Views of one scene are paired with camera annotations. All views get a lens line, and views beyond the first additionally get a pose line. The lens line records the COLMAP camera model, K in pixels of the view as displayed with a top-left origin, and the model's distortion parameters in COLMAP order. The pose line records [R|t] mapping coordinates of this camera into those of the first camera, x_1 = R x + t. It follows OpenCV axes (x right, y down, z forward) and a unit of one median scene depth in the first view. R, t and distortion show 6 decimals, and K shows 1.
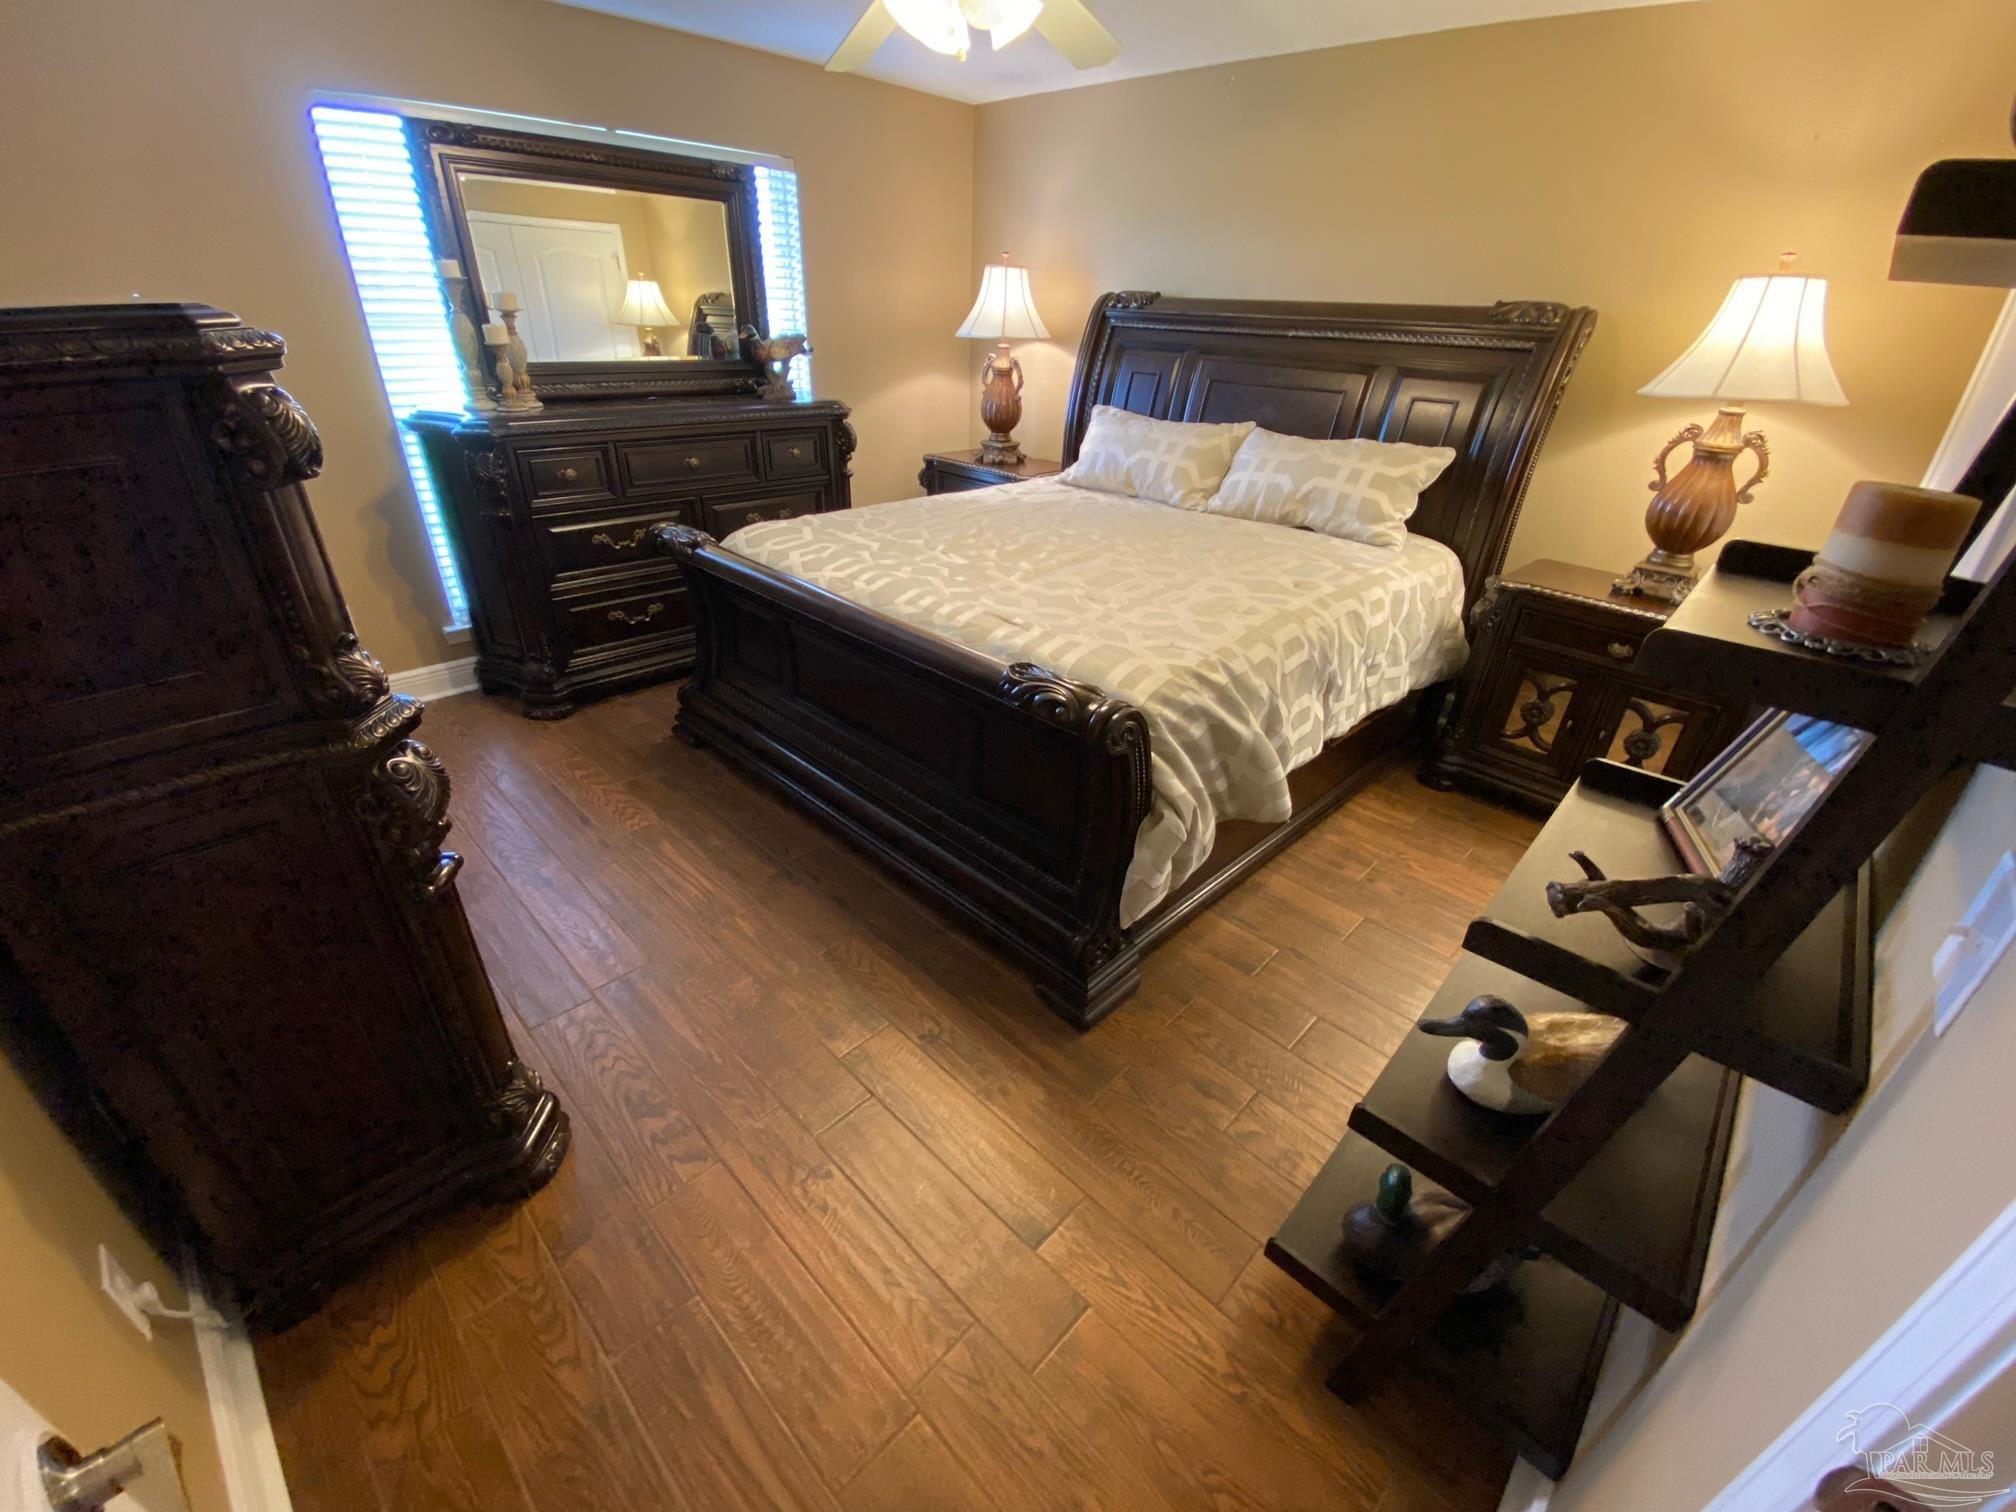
lens RADIAL K [[816.2, 0, 1008.0], [0, 816.2, 756.0], [0, 0, 1]] dist [0.009533, -0.016920]
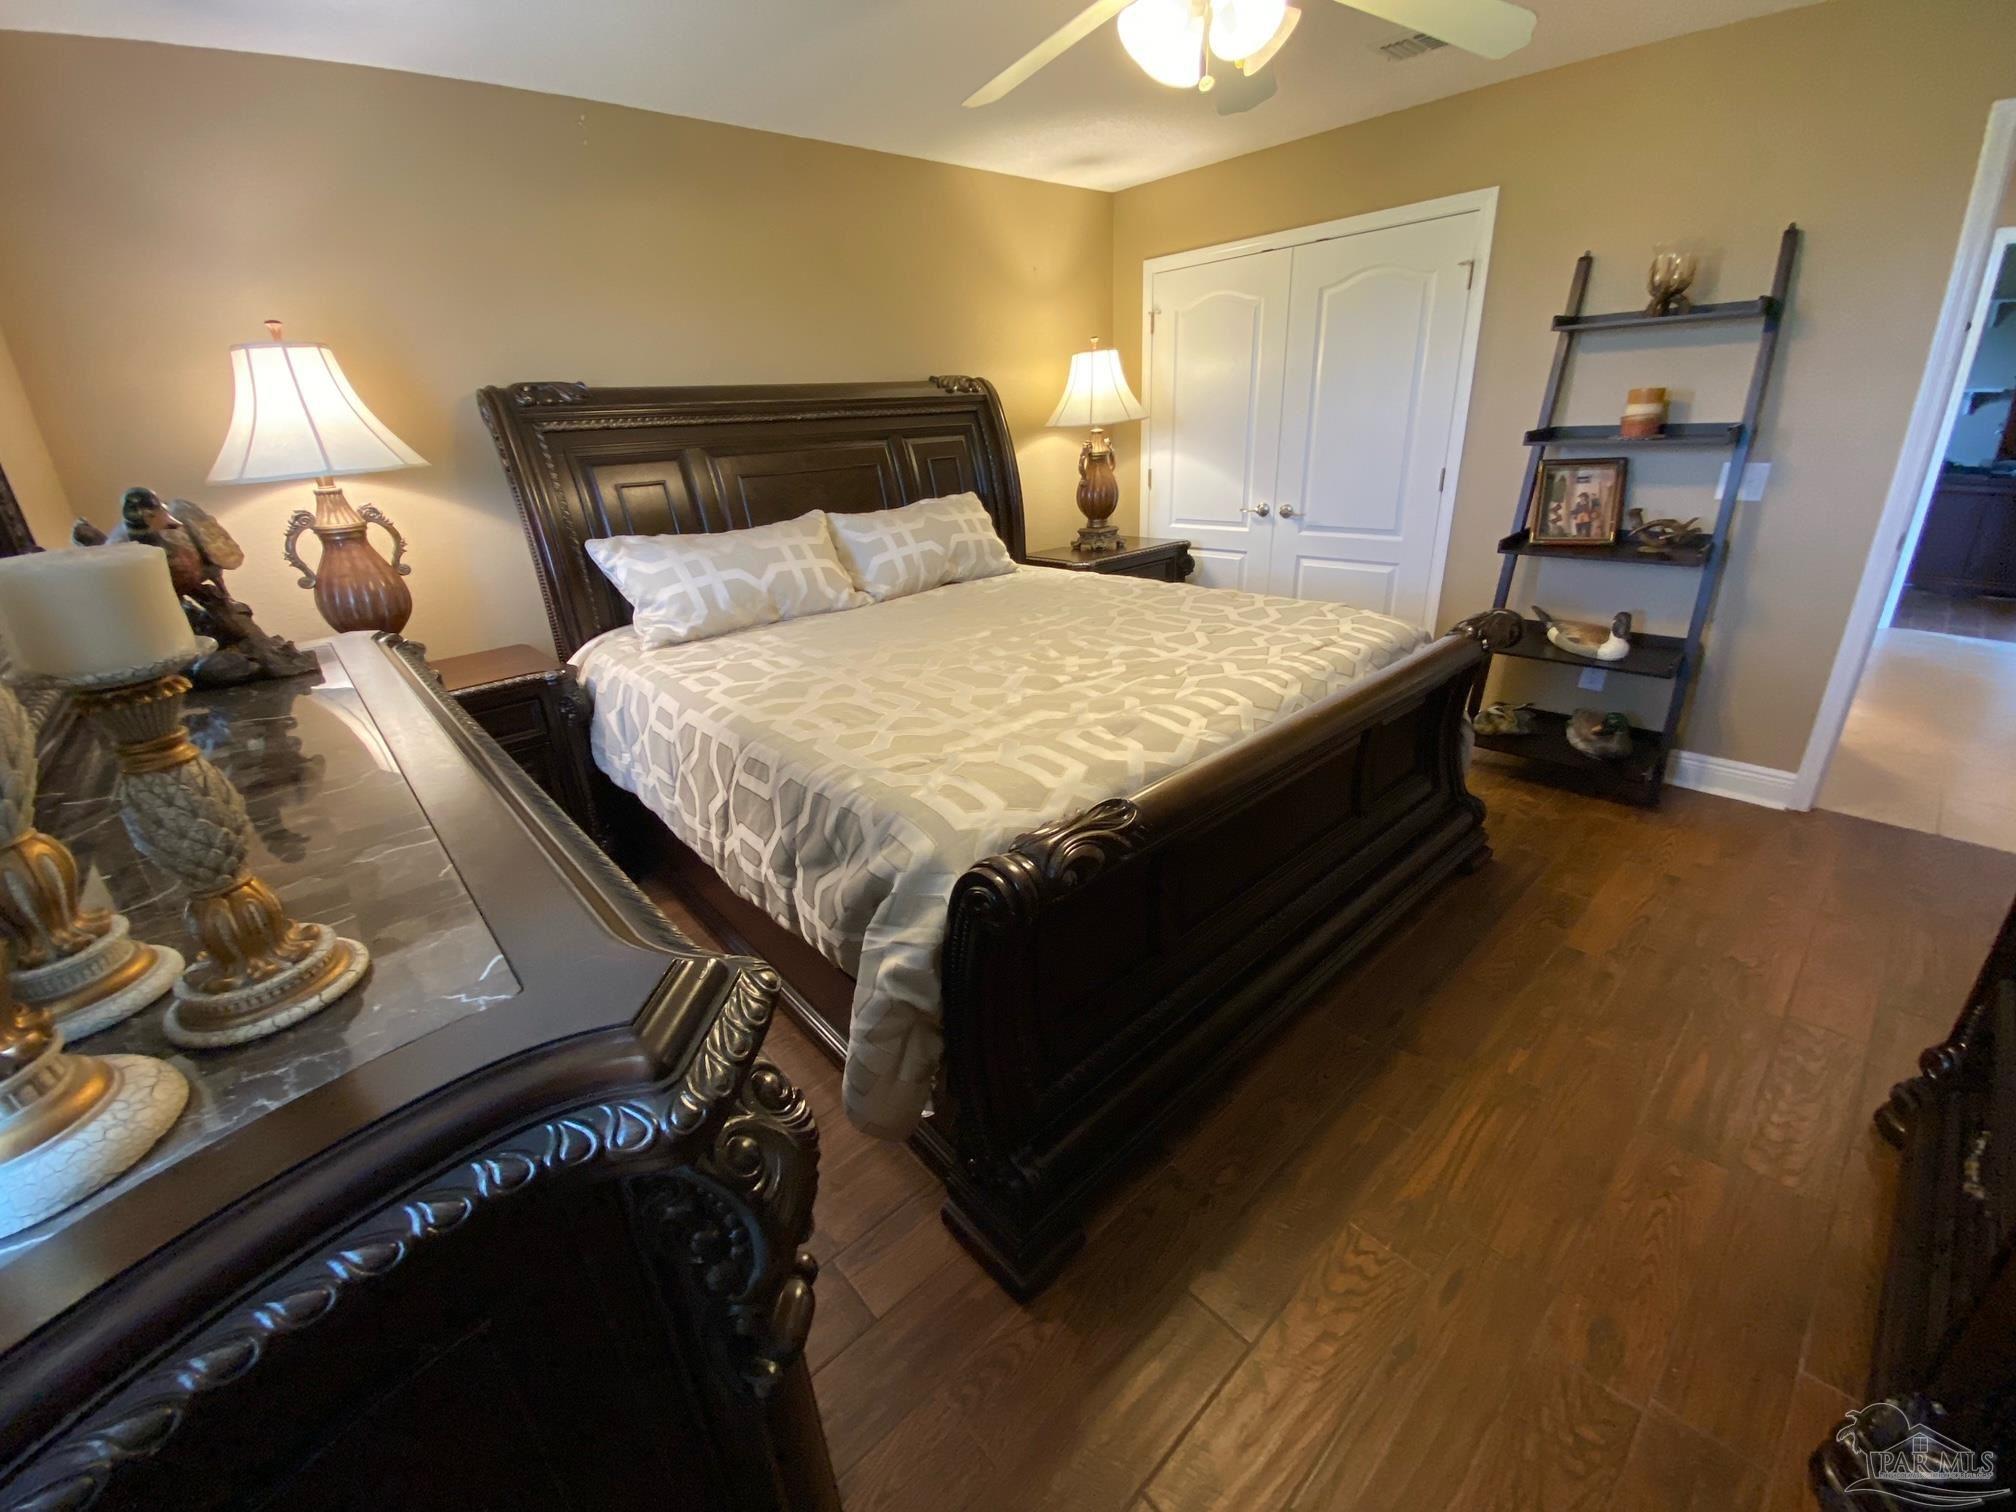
lens RADIAL K [[815.2, 0, 1005.5], [0, 815.2, 754.5], [0, 0, 1]] dist [0.042405, -0.032066]
pose [[0.061411, -0.431706, 0.899922, -0.659436], [0.519398, 0.783750, 0.340532, -0.396201], [-0.852323, 0.446505, 0.272358, 0.685798]]
